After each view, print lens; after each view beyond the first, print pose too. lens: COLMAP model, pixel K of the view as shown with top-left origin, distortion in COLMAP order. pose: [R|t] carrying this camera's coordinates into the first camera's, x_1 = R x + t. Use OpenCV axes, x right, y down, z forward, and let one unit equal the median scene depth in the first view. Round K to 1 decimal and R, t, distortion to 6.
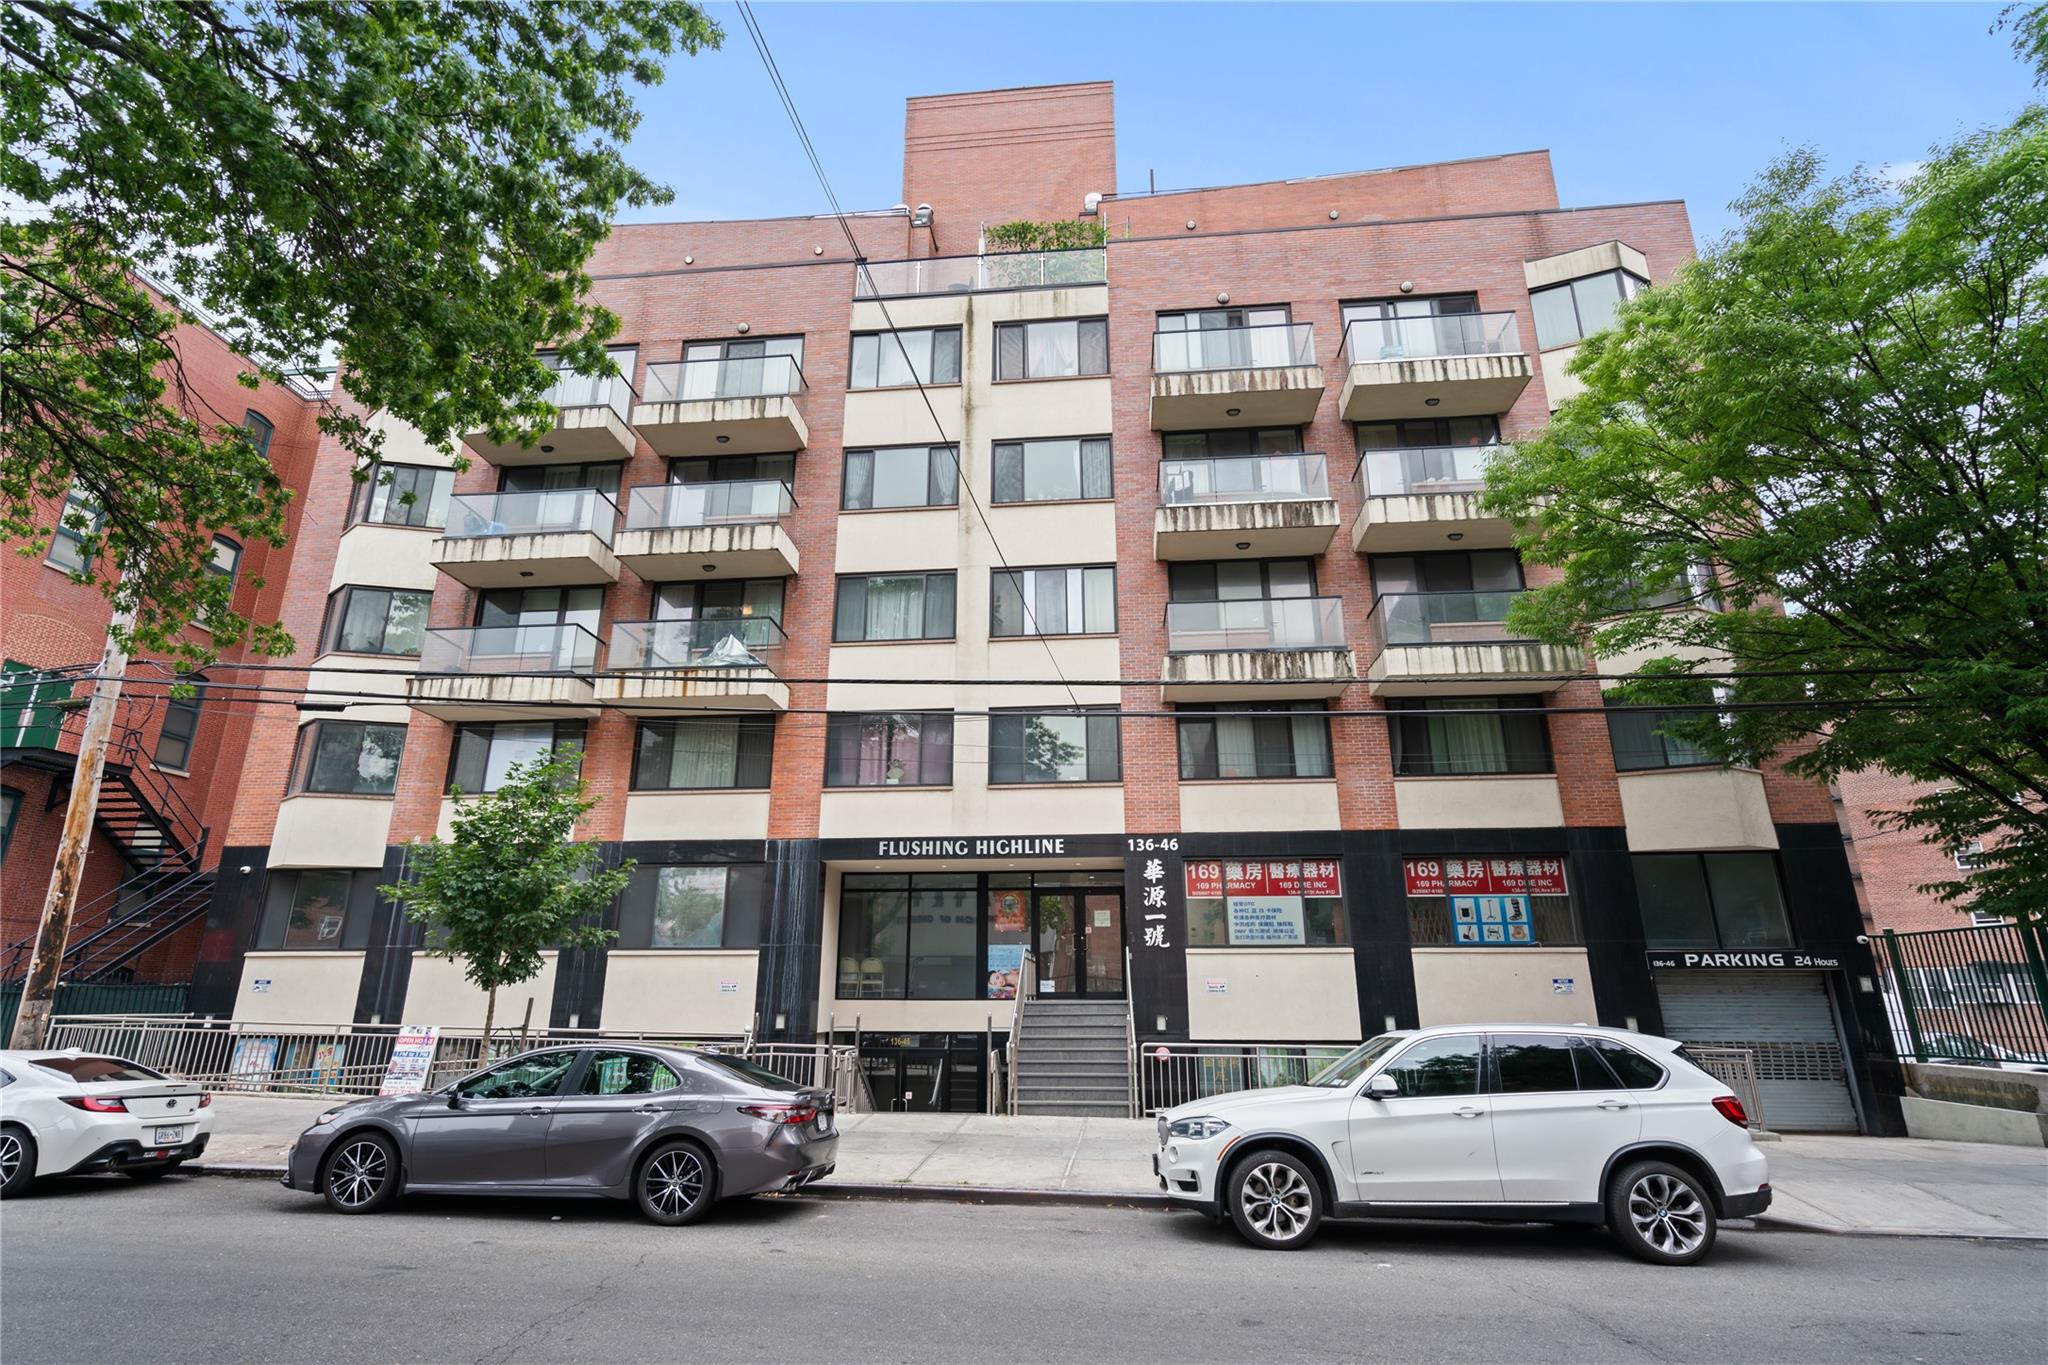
lens RADIAL K [[982.9, 0, 1012.9], [0, 982.9, 686.6], [0, 0, 1]] dist [0.004362, 0.003368]
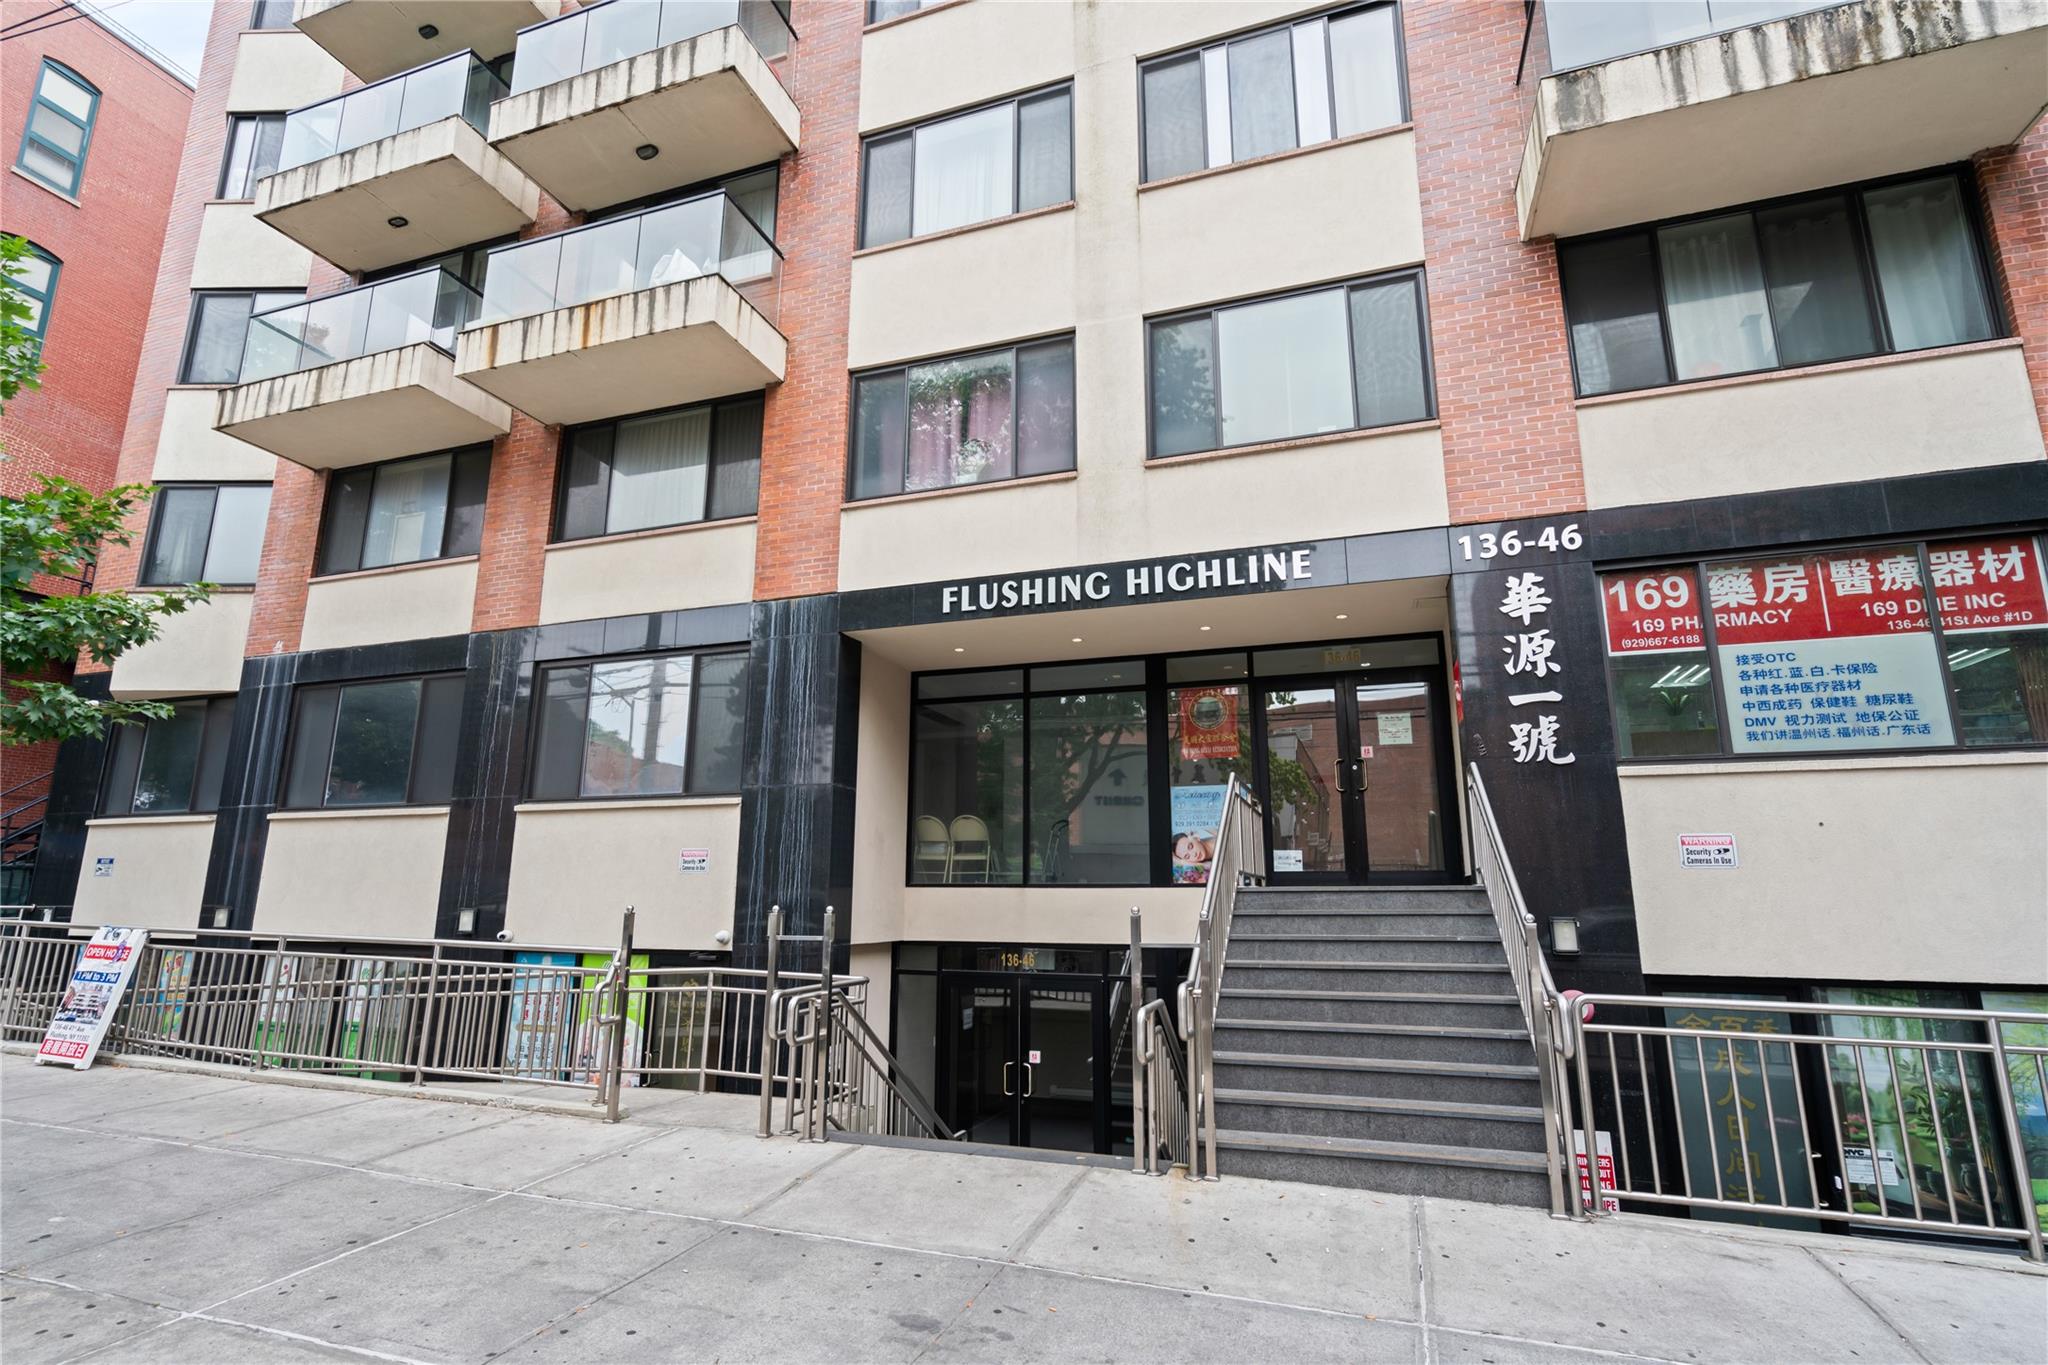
lens RADIAL K [[982.9, 0, 1025.4], [0, 982.9, 680.9], [0, 0, 1]] dist [0.004362, 0.003368]
pose [[0.974920, -0.046085, -0.217730, 0.018360], [0.064223, 0.994962, 0.076977, 0.170280], [0.213086, -0.089030, 0.972969, 0.501359]]
